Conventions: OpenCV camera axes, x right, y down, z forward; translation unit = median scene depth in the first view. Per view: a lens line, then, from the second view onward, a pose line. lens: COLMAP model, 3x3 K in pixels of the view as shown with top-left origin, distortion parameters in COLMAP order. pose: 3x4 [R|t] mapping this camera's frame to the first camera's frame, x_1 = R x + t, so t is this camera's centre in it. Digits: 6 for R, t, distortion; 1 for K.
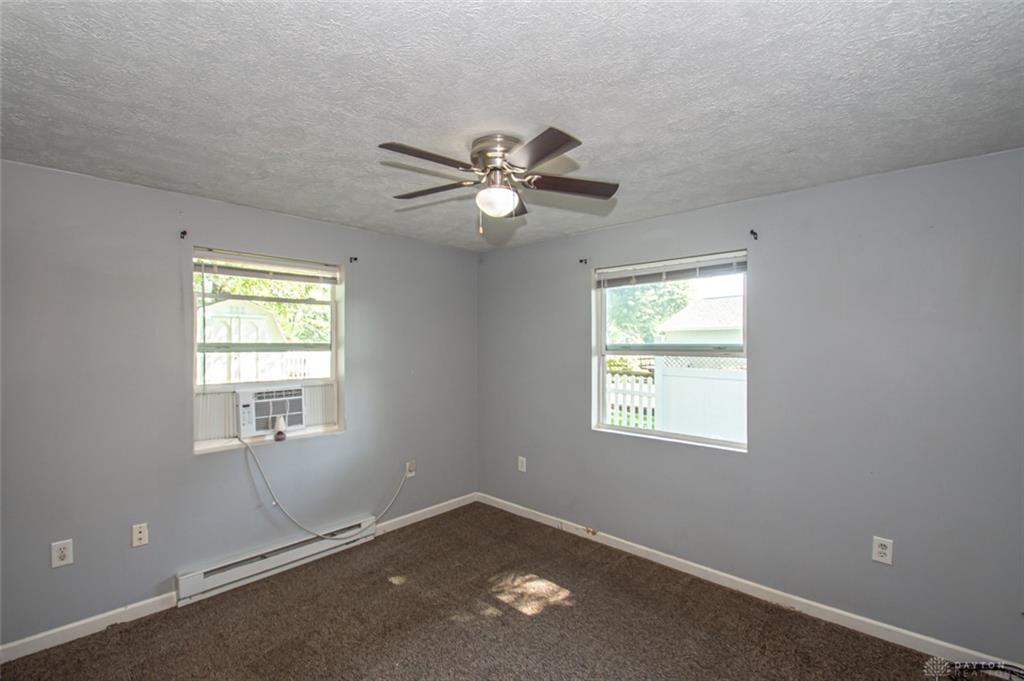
lens RADIAL K [[457.1, 0, 512.0], [0, 457.1, 340.5], [0, 0, 1]] dist [-0.024038, -0.000714]
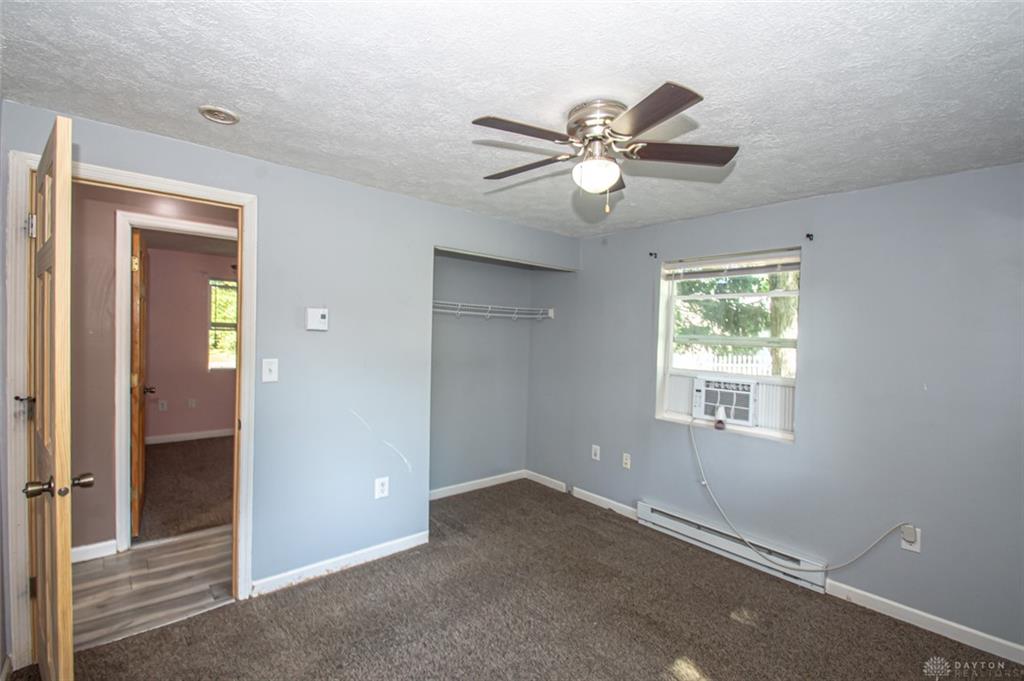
lens RADIAL K [[457.1, 0, 512.0], [0, 457.1, 340.5], [0, 0, 1]] dist [-0.024038, -0.000714]
pose [[-0.129766, 0.022247, -0.991295, 0.612651], [-0.021125, 0.999459, 0.025195, -0.002274], [0.991320, 0.024211, -0.129226, 0.672886]]
